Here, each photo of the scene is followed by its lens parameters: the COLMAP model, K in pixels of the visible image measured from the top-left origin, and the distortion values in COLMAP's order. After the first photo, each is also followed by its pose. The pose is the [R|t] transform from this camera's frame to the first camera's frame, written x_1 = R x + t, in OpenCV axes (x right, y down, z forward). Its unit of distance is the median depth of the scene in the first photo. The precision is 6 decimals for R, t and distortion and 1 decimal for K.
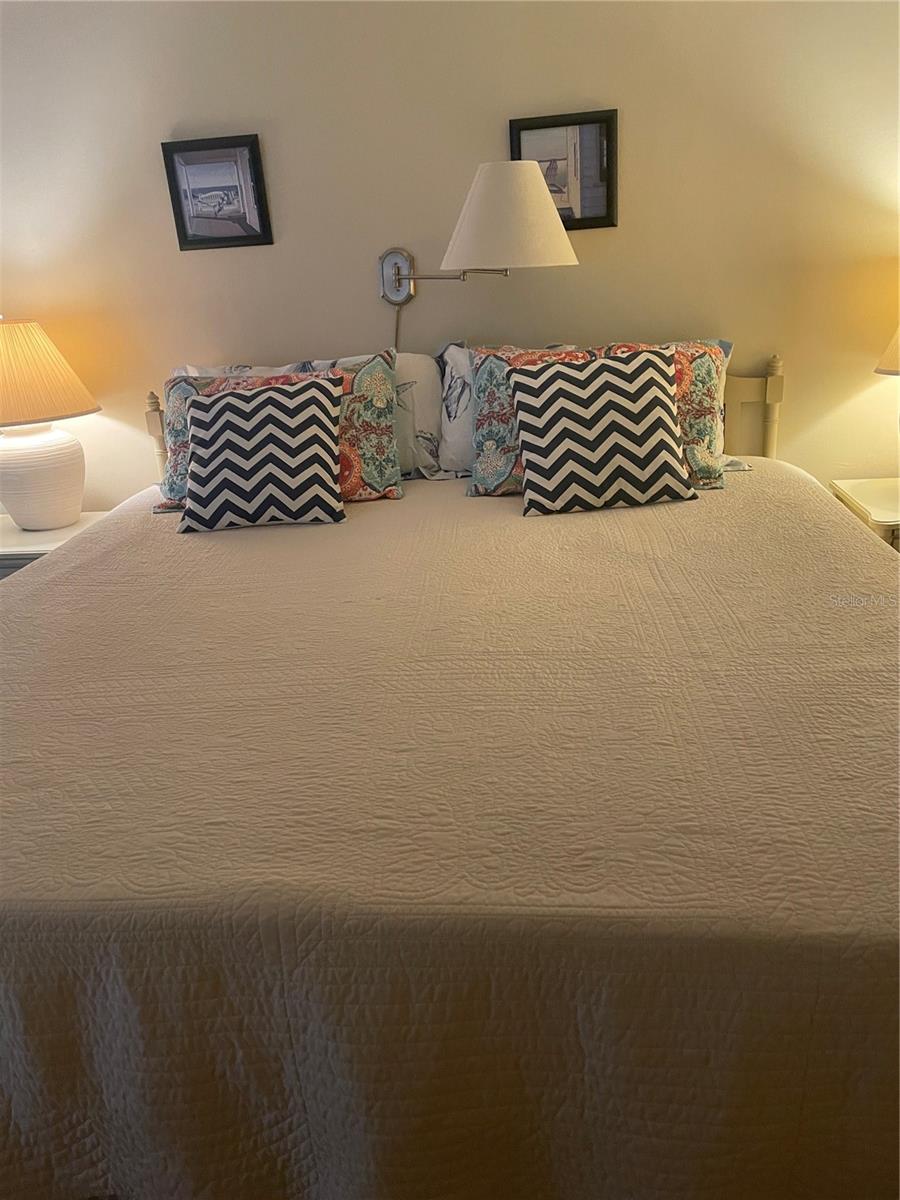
lens RADIAL K [[898.1, 0, 451.4], [0, 898.1, 596.7], [0, 0, 1]] dist [0.086329, -0.115253]
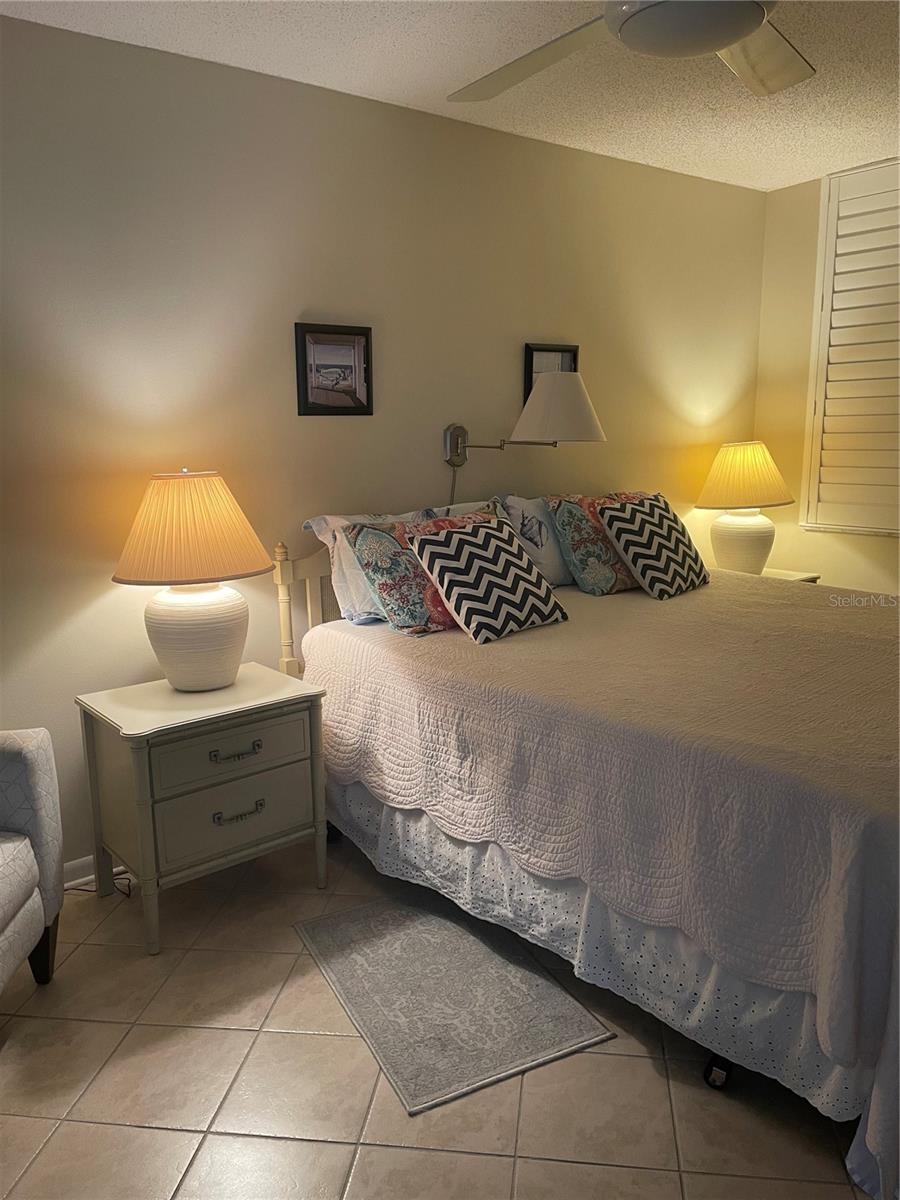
lens RADIAL K [[898.1, 0, 454.1], [0, 898.1, 601.3], [0, 0, 1]] dist [0.086329, -0.115253]
pose [[0.692959, -0.083750, 0.716096, -0.997371], [0.227657, 0.967833, -0.107109, -0.006985], [-0.684091, 0.237246, 0.689734, 0.187052]]
